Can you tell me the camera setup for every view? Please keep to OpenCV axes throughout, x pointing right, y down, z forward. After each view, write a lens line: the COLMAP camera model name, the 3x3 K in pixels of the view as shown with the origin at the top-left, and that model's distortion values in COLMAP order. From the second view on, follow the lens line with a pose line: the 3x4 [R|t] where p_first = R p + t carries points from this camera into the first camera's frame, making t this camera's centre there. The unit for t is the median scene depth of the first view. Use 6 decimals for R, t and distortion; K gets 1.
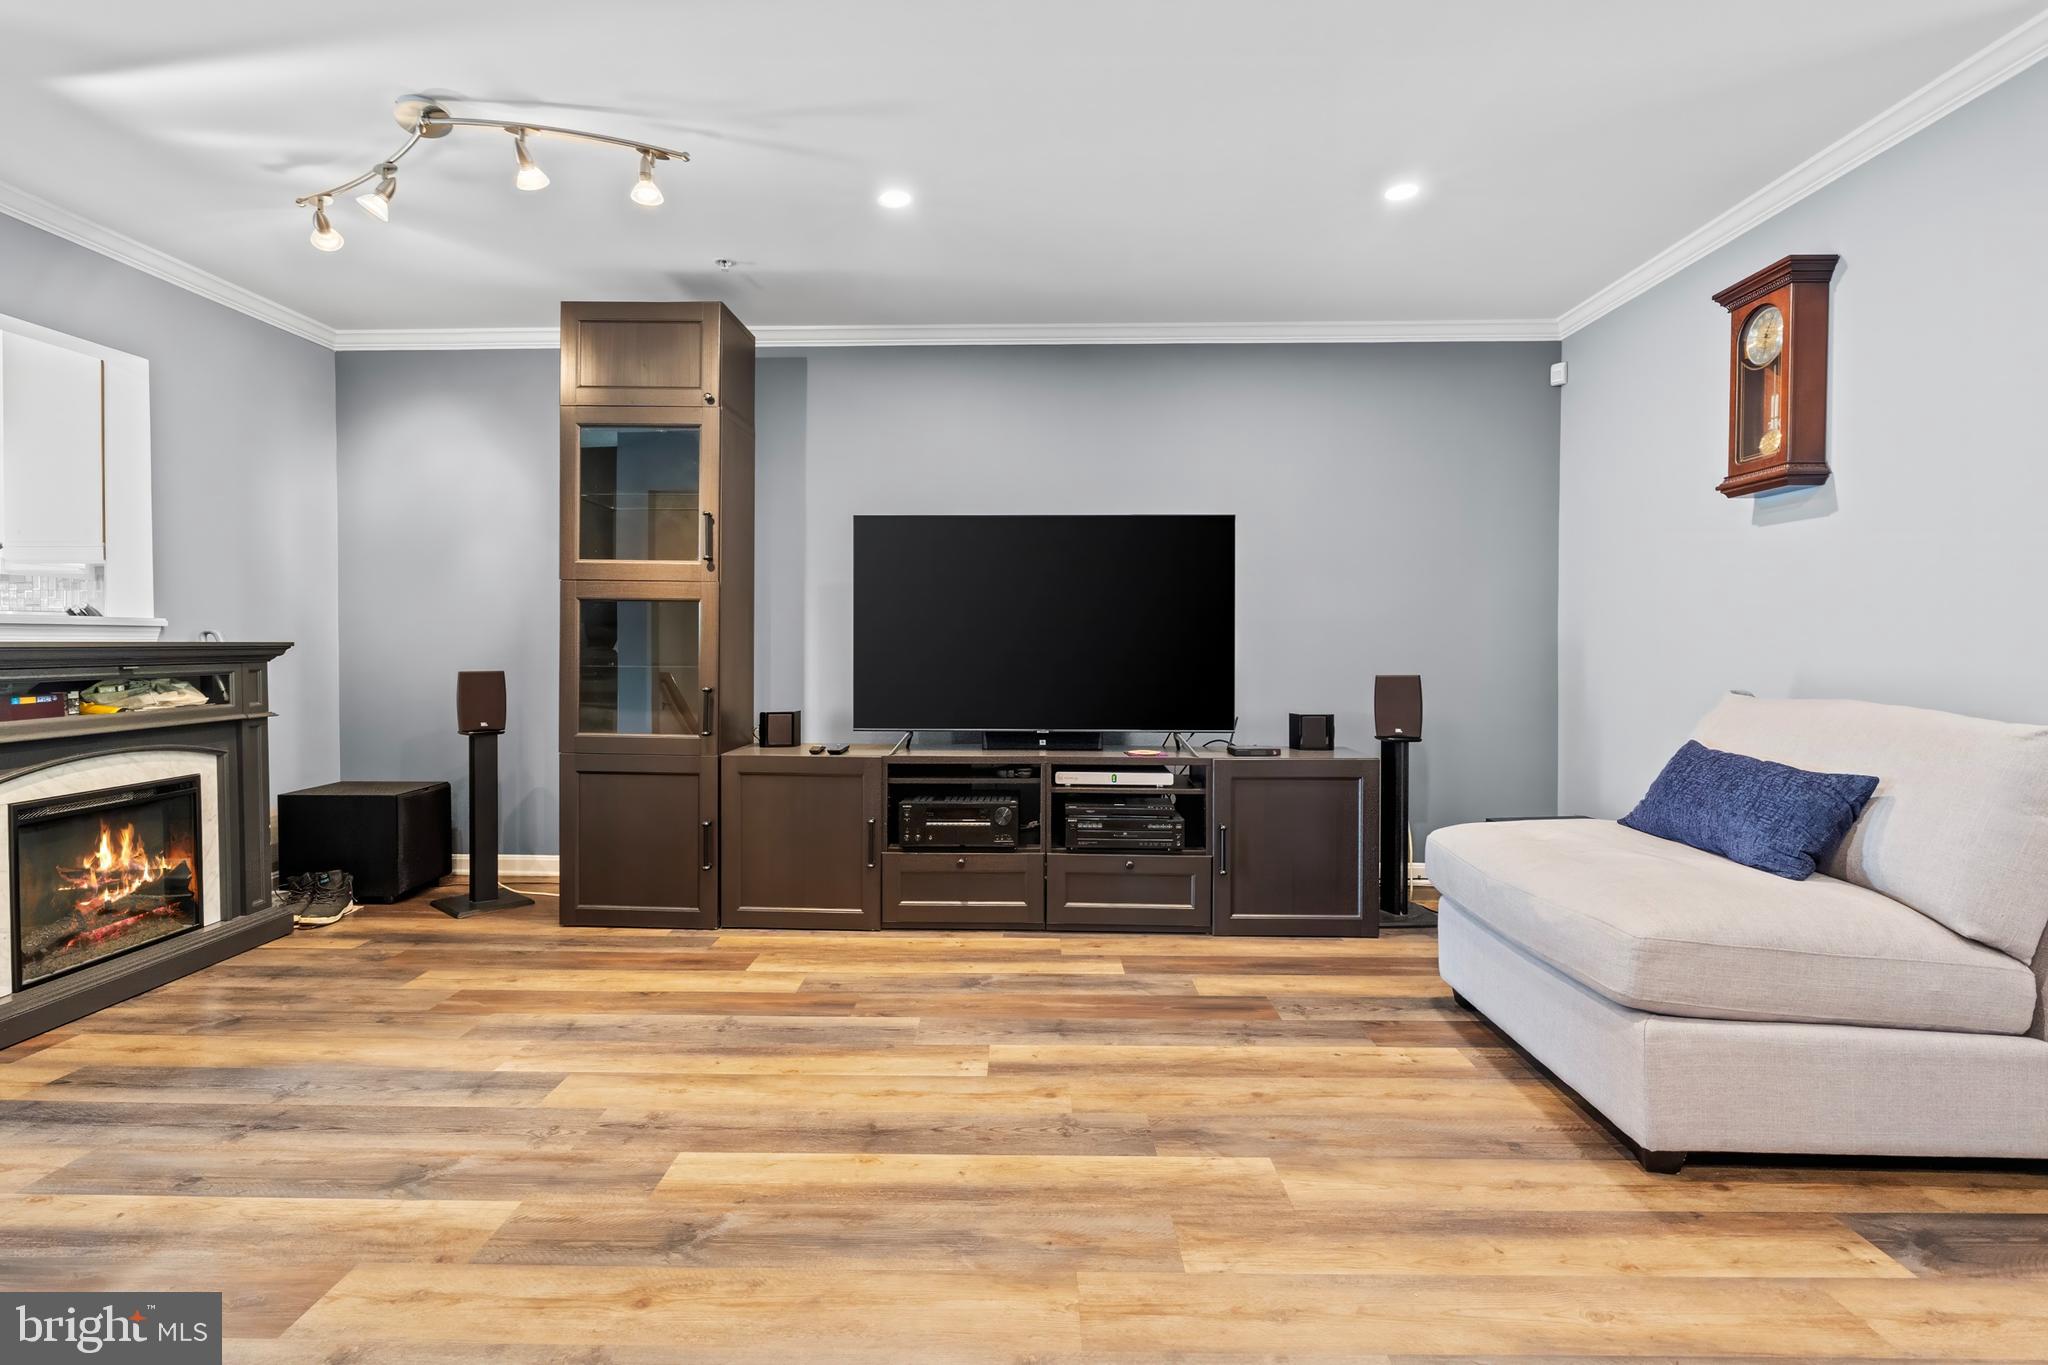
lens RADIAL K [[940.6, 0, 1021.8], [0, 940.6, 662.0], [0, 0, 1]] dist [-0.001783, 0.000179]
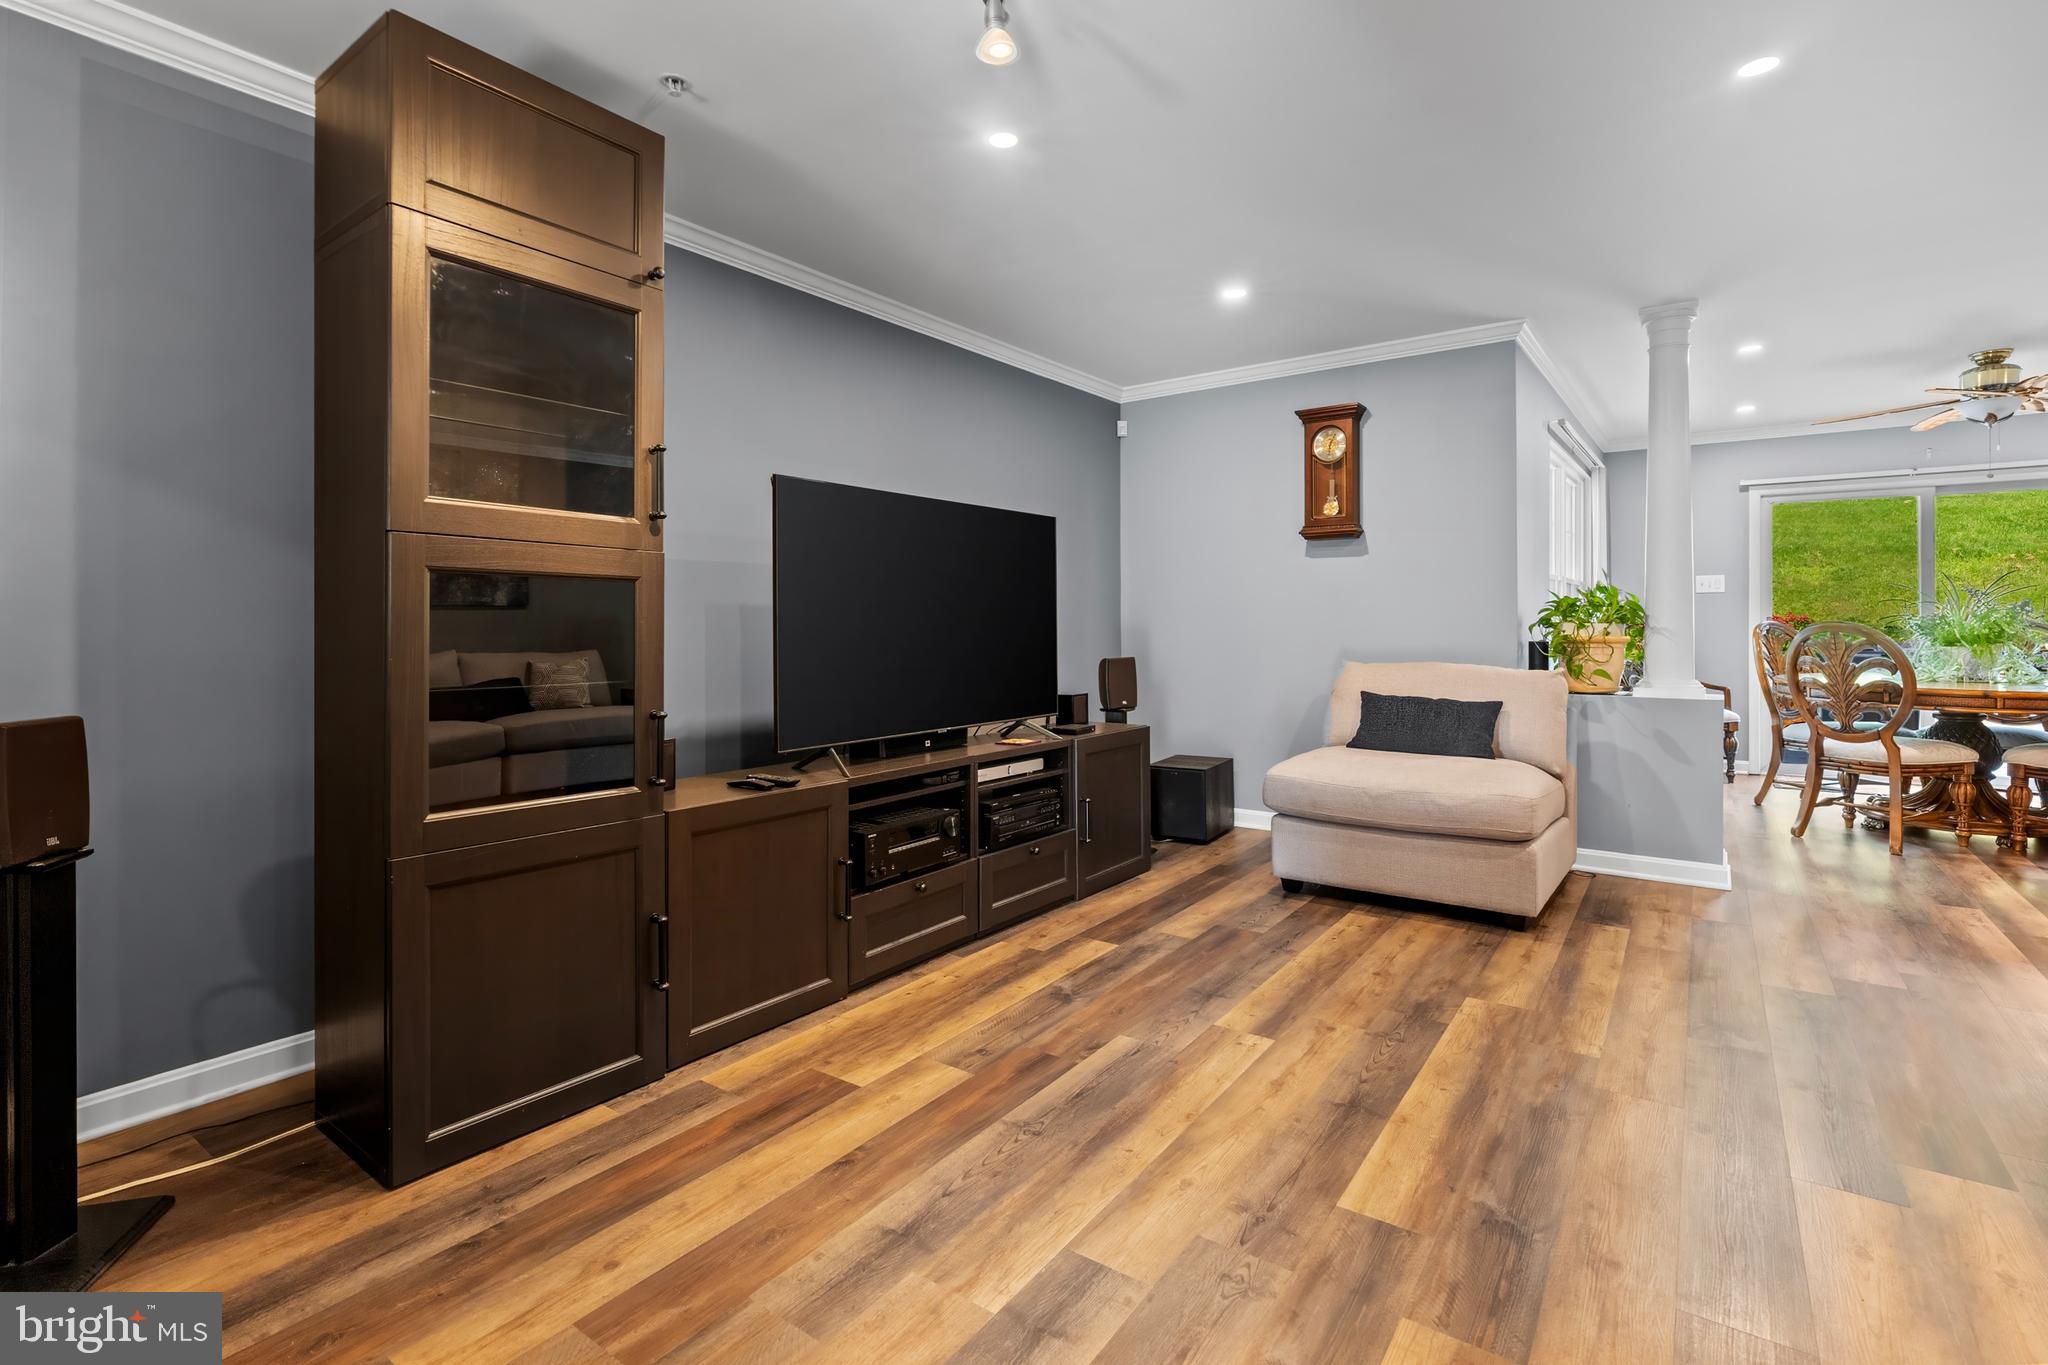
lens RADIAL K [[944.1, 0, 1050.0], [0, 944.1, 634.9], [0, 0, 1]] dist [-0.003648, -0.000189]
pose [[0.563561, -0.013593, 0.825963, -0.837495], [0.019600, 0.999803, 0.003081, -0.027042], [-0.825842, 0.014453, 0.563716, 0.465080]]
